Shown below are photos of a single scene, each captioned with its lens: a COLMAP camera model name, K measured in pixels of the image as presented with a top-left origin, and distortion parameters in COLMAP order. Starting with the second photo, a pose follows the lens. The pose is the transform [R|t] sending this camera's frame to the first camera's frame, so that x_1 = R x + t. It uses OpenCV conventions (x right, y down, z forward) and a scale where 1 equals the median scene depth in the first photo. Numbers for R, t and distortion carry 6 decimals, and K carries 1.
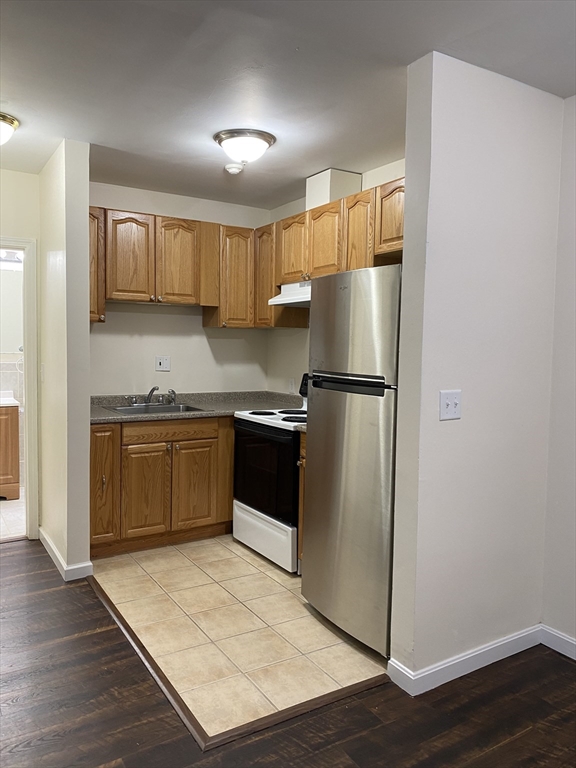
lens RADIAL K [[581.6, 0, 283.1], [0, 581.6, 378.5], [0, 0, 1]] dist [0.002715, -0.024627]
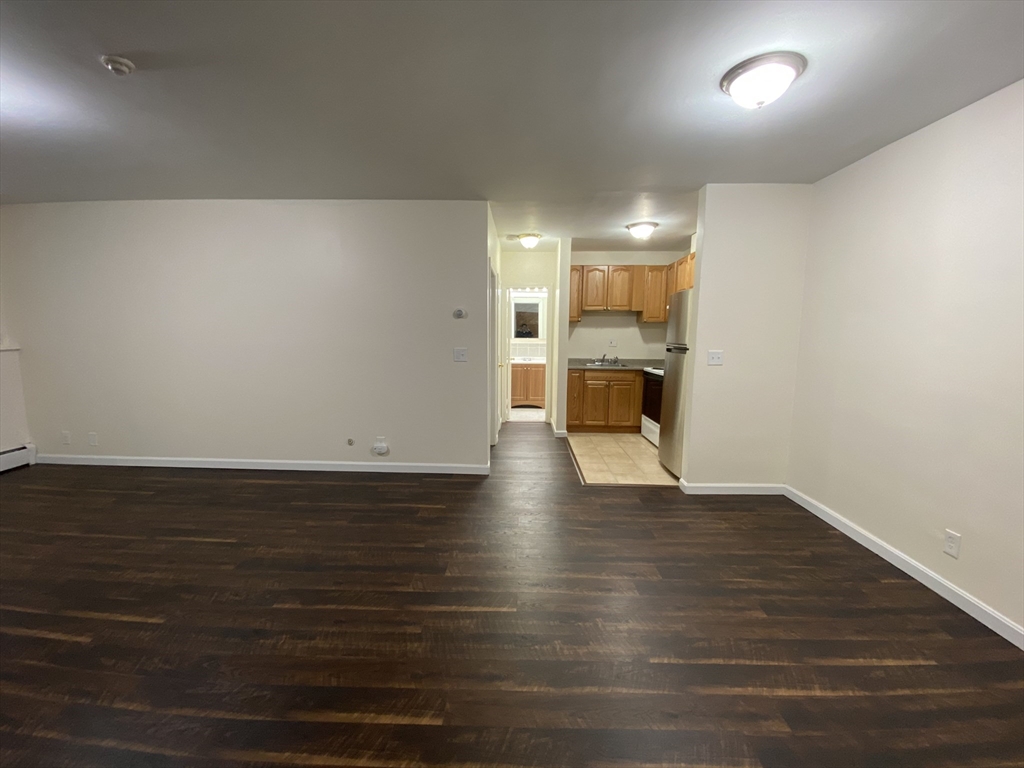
lens RADIAL K [[406.6, 0, 509.9], [0, 406.6, 382.6], [0, 0, 1]] dist [0.008516, -0.012606]
pose [[0.836748, 0.053608, -0.544957, 0.316535], [-0.024156, 0.997841, 0.061067, 0.041707], [0.547054, -0.037934, 0.836237, -0.391755]]
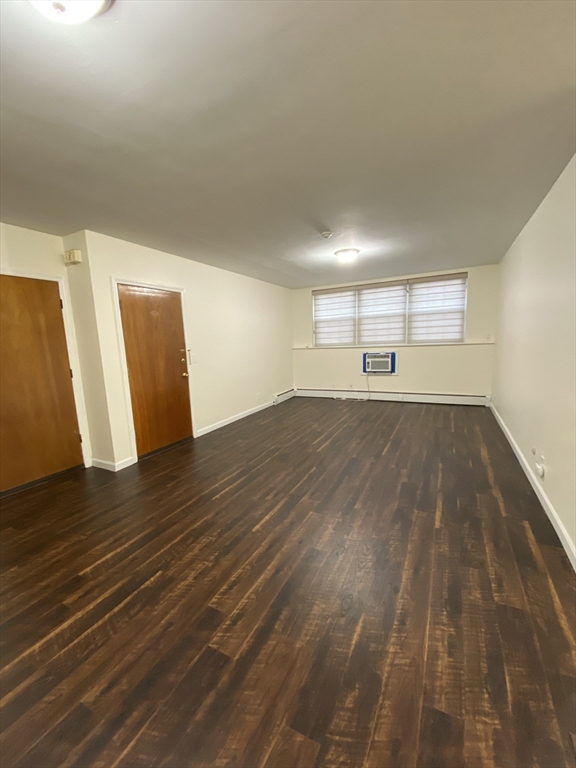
lens RADIAL K [[305.0, 0, 280.0], [0, 305.0, 379.6], [0, 0, 1]] dist [0.008516, -0.012606]
pose [[-0.857273, 0.077513, -0.508995, 0.276339], [-0.010607, 0.985734, 0.167978, -0.015526], [0.514753, 0.149402, -0.844220, 0.588711]]
